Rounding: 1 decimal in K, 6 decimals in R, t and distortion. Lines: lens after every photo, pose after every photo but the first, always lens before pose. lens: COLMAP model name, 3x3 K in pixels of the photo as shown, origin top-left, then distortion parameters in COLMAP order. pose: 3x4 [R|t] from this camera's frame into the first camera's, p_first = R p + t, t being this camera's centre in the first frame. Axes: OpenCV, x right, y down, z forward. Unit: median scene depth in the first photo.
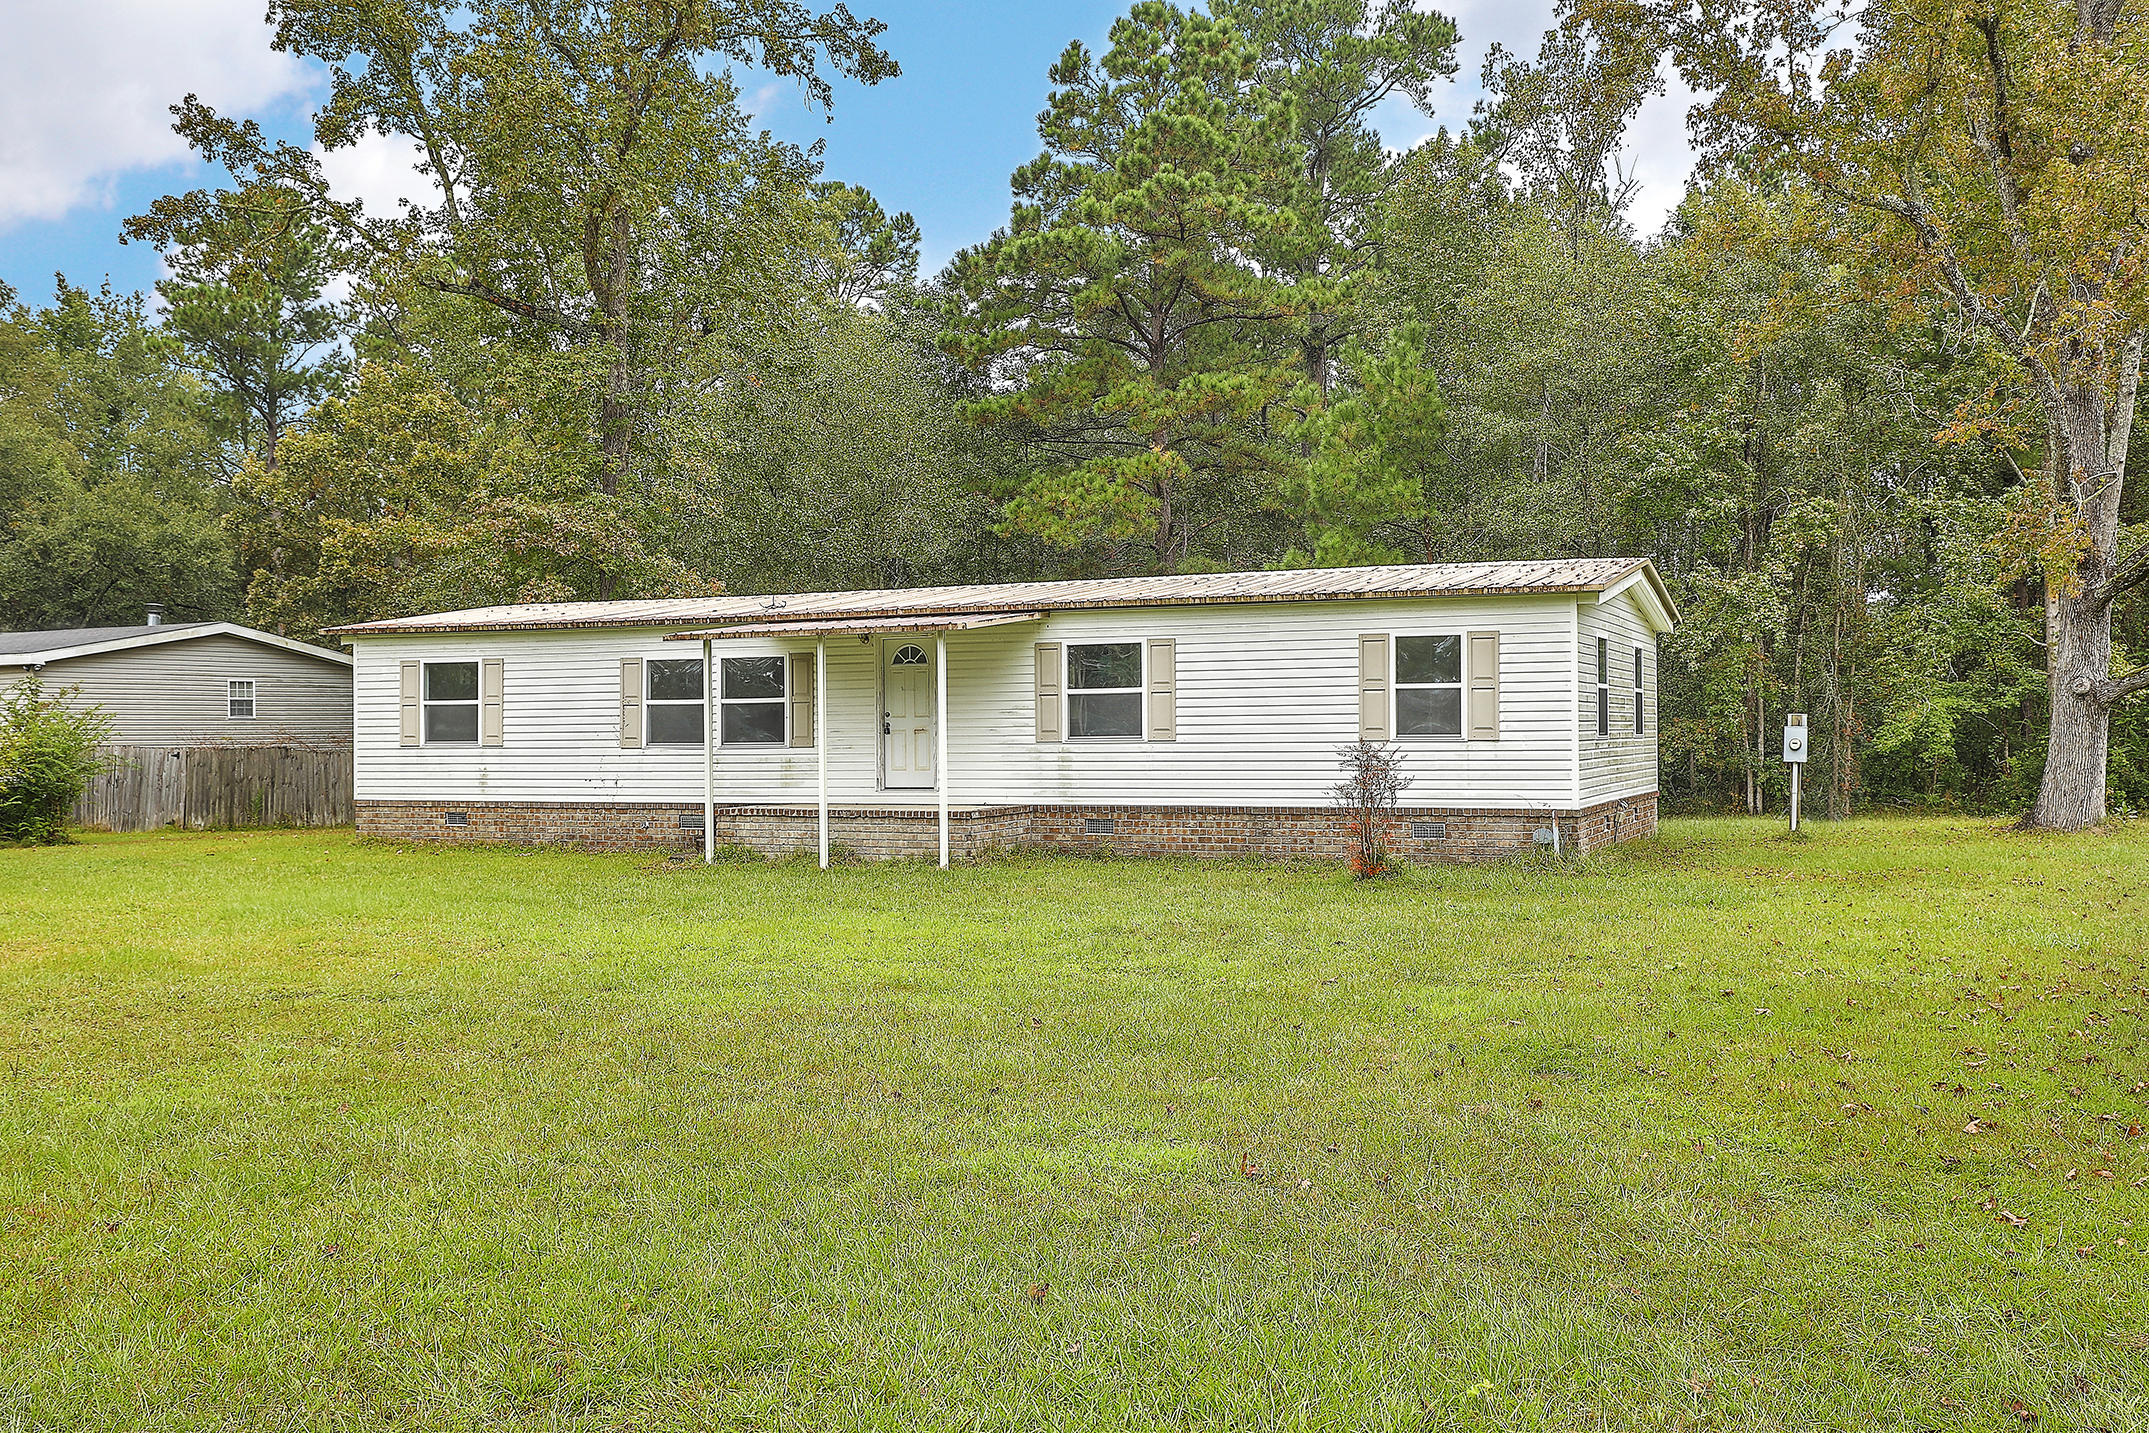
lens RADIAL K [[1922.4, 0, 1071.7], [0, 1922.4, 719.4], [0, 0, 1]] dist [0.006043, 0.012652]
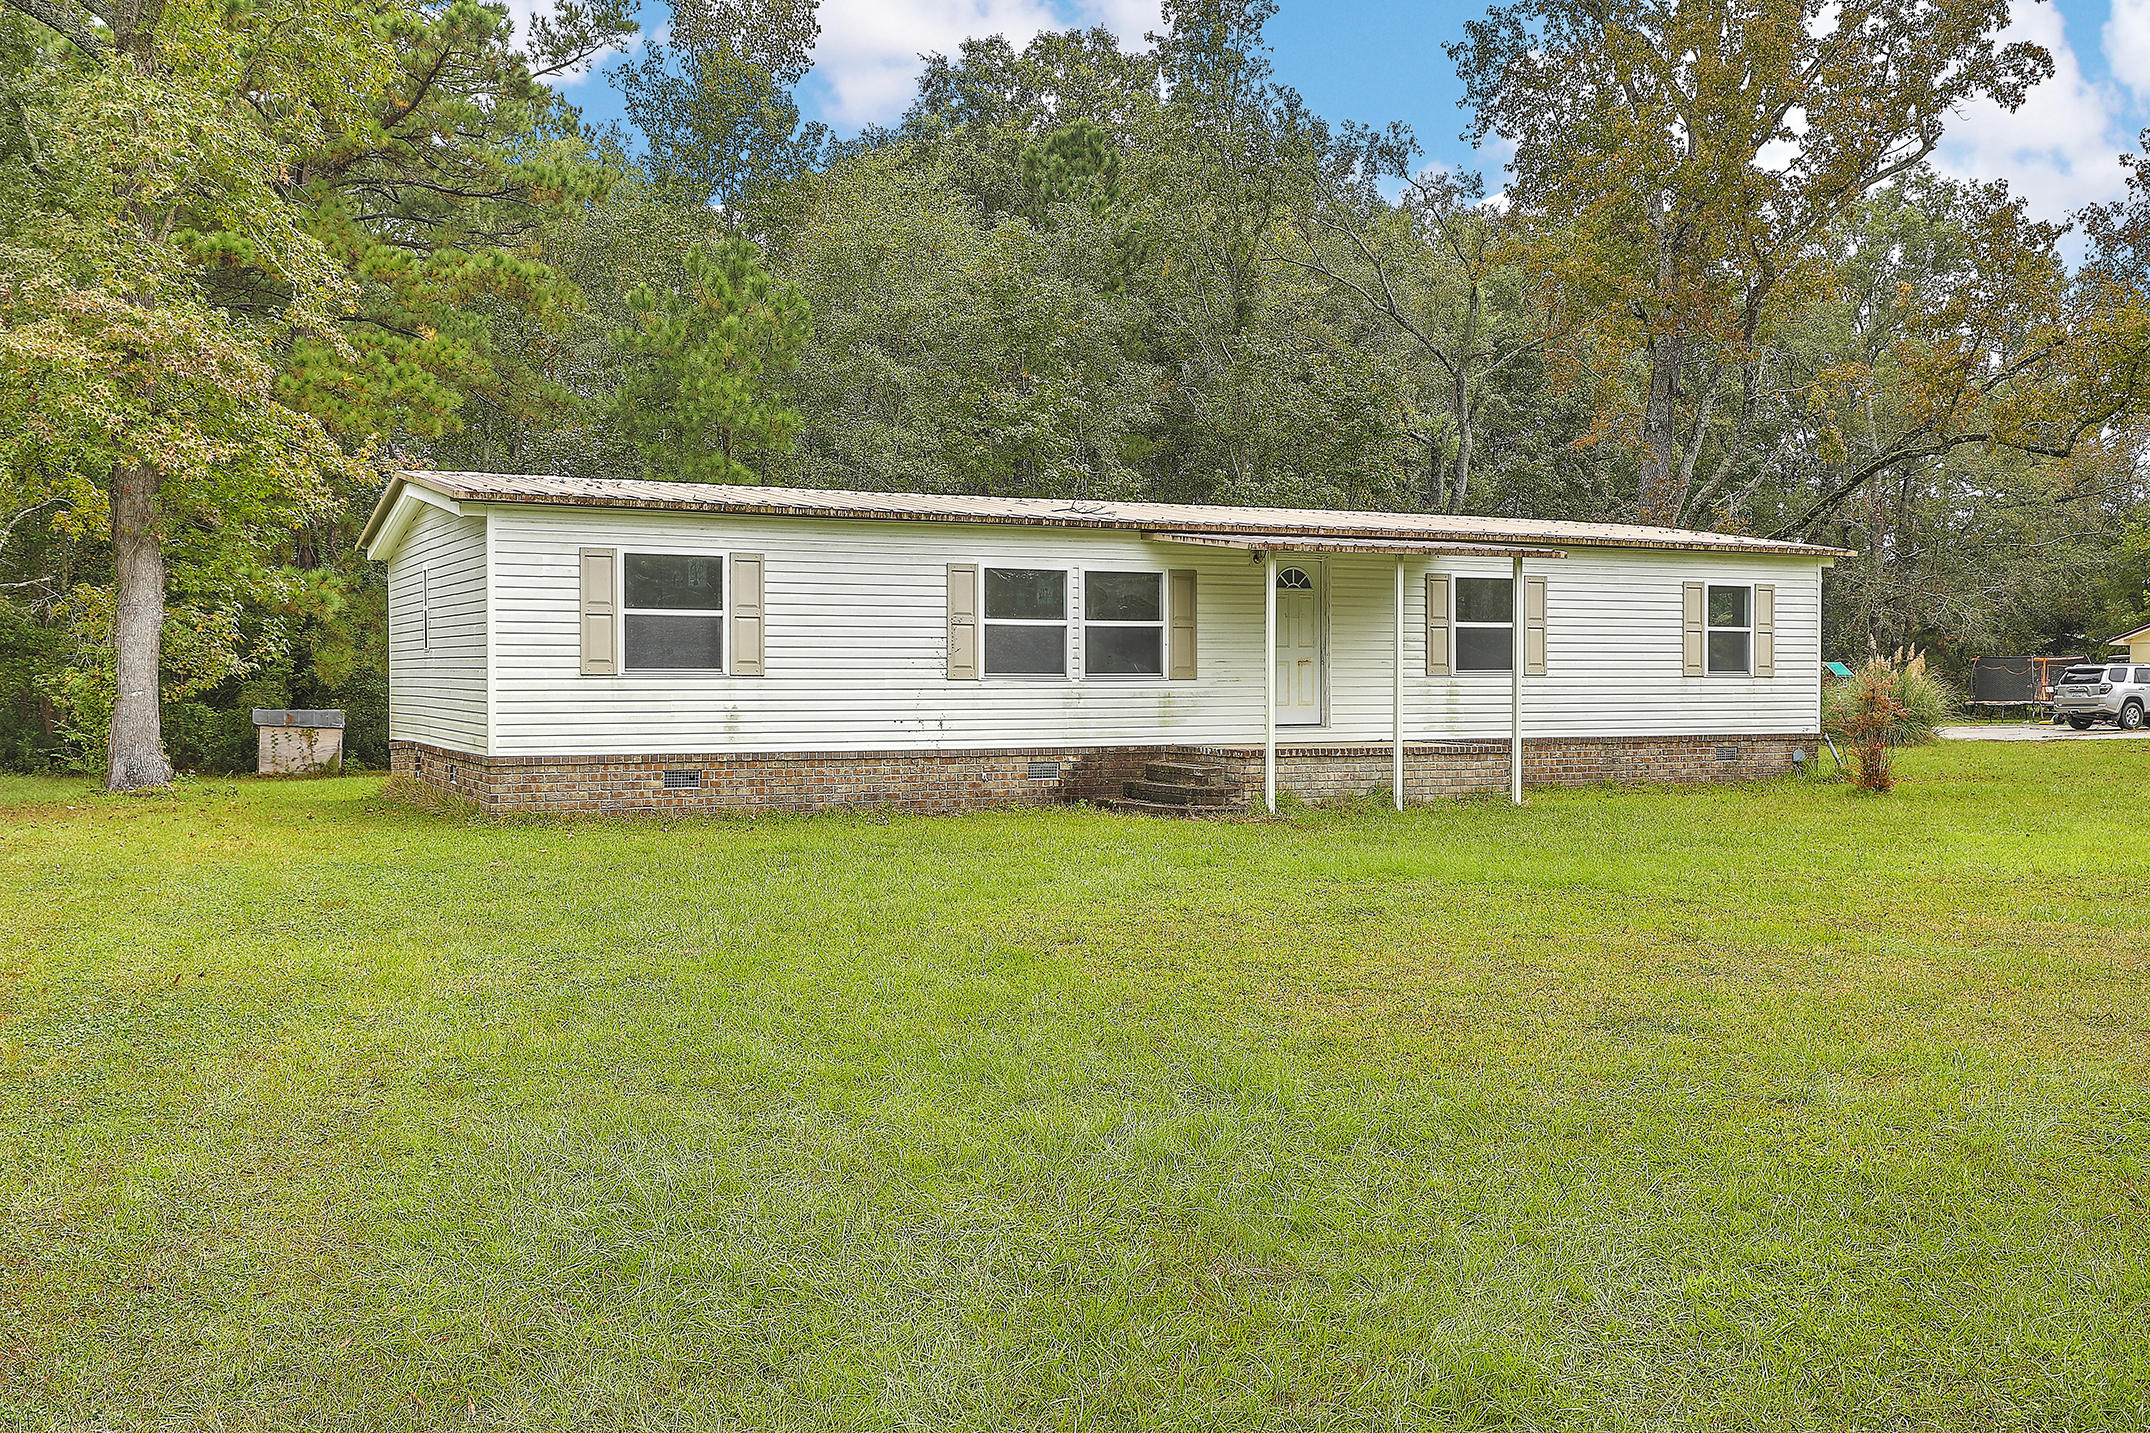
lens RADIAL K [[1923.3, 0, 1057.2], [0, 1923.3, 710.4], [0, 0, 1]] dist [0.006043, 0.012652]
pose [[0.642881, -0.006119, 0.765942, -0.840008], [-0.012285, 0.999757, 0.018298, 0.013319], [-0.765868, -0.021173, 0.642649, 0.489192]]
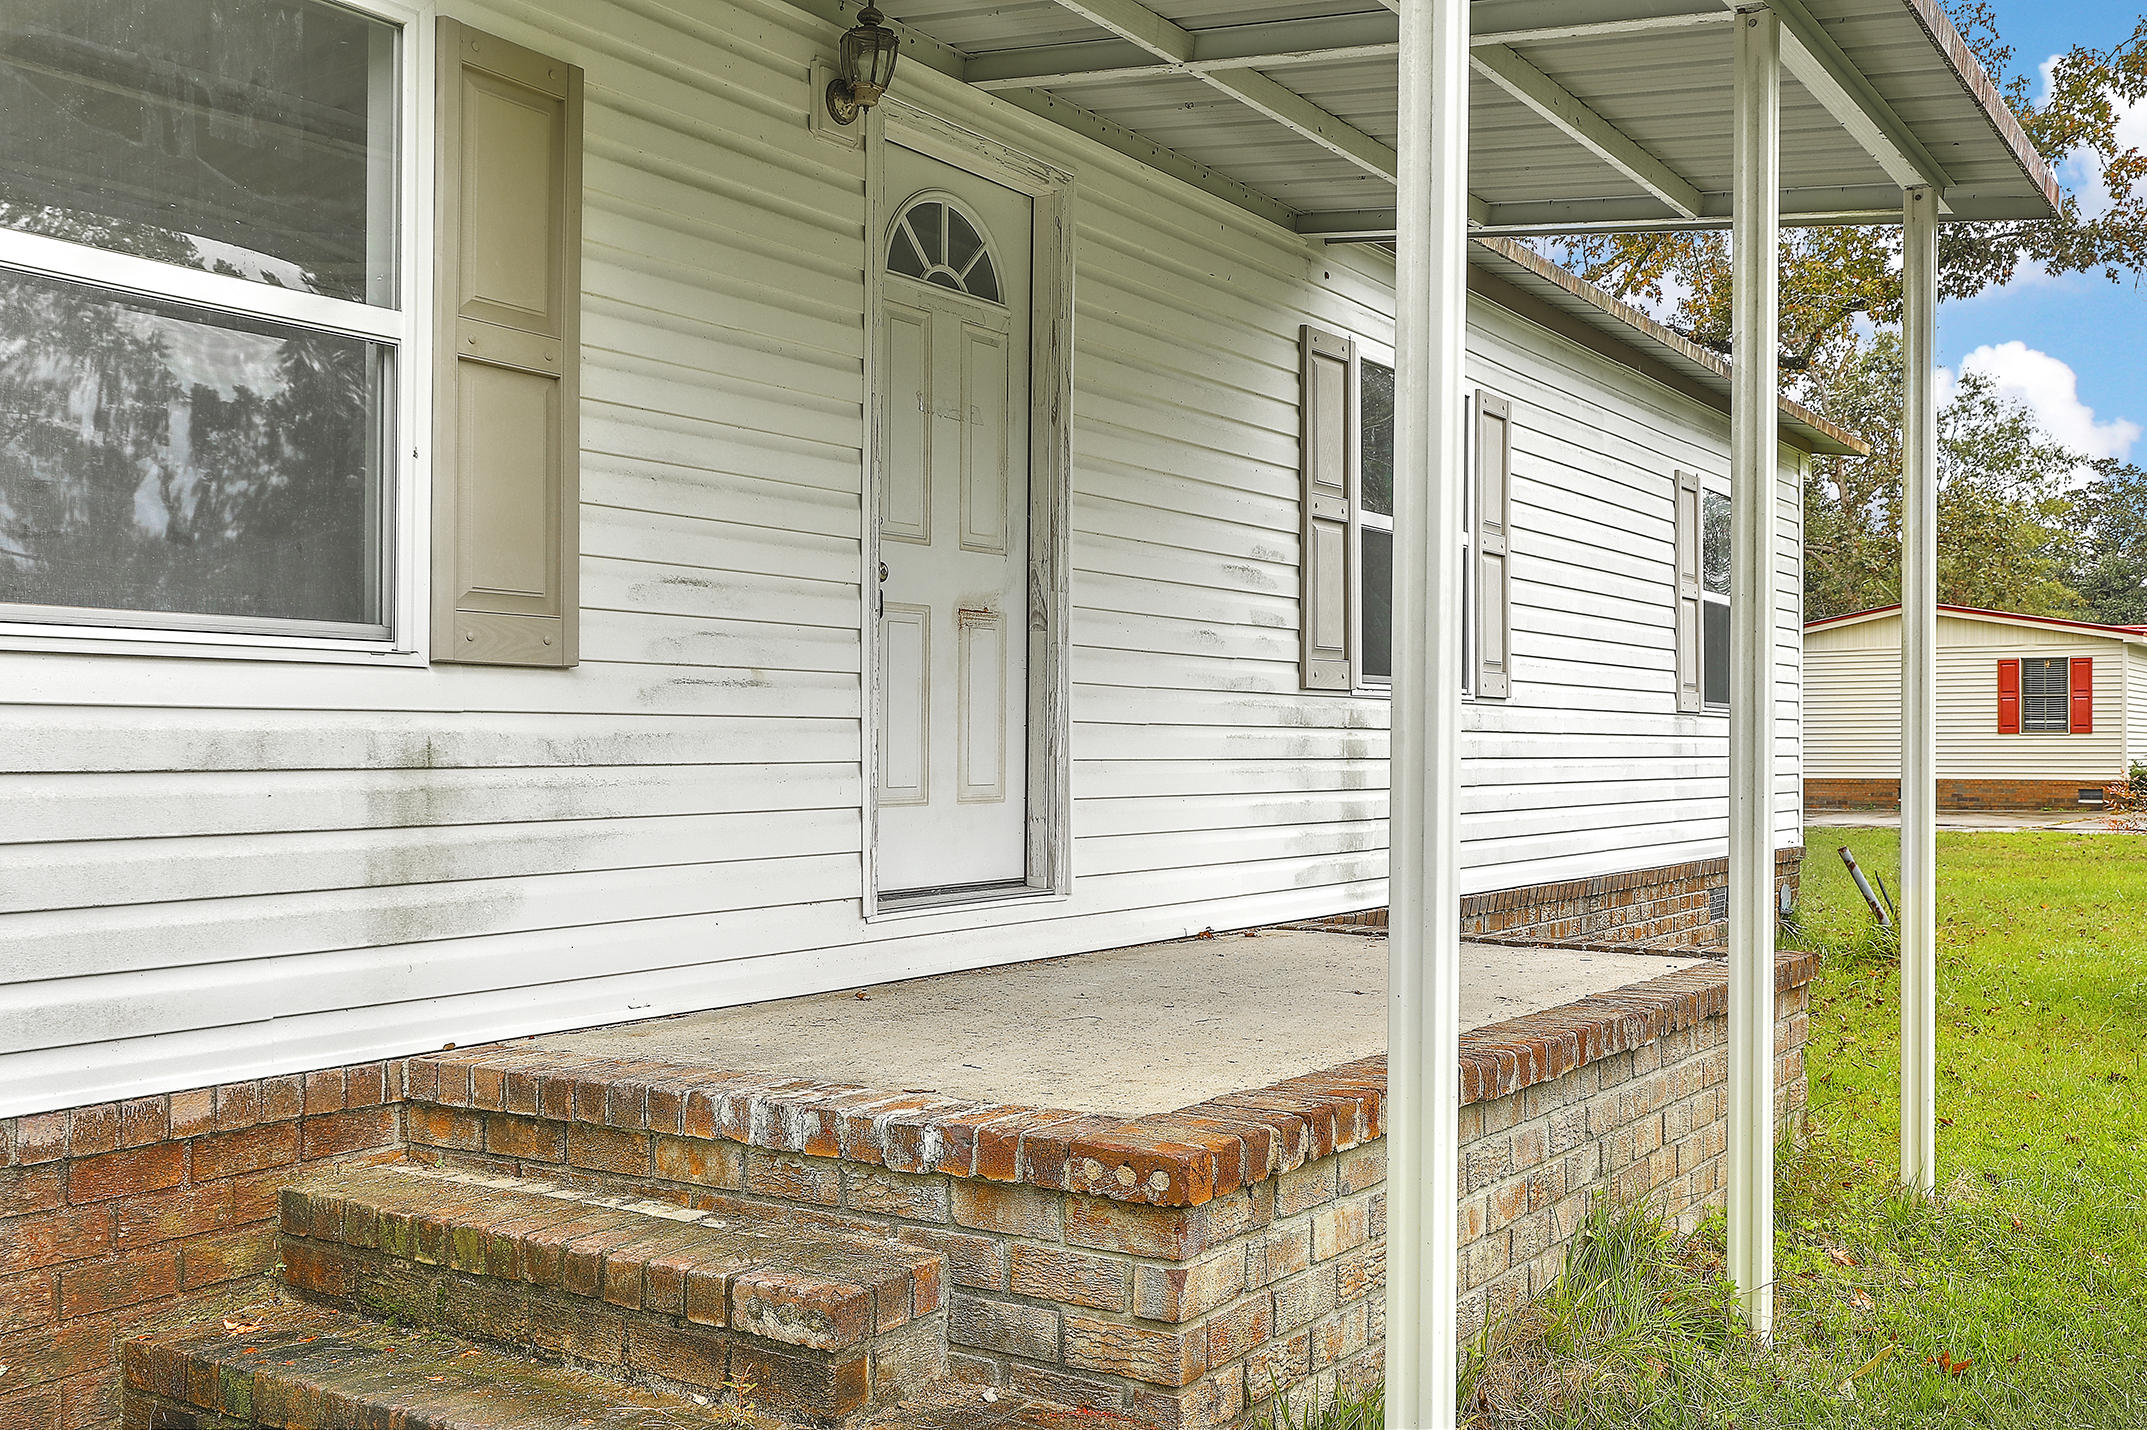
lens RADIAL K [[1992.7, 0, 1075.4], [0, 1992.7, 715.8], [0, 0, 1]] dist [0.012348, 0.000000]
pose [[0.177276, 0.021556, 0.983925, -0.287070], [-0.018406, 0.999658, -0.018584, 0.020494], [-0.983989, -0.014815, 0.177612, 0.930109]]
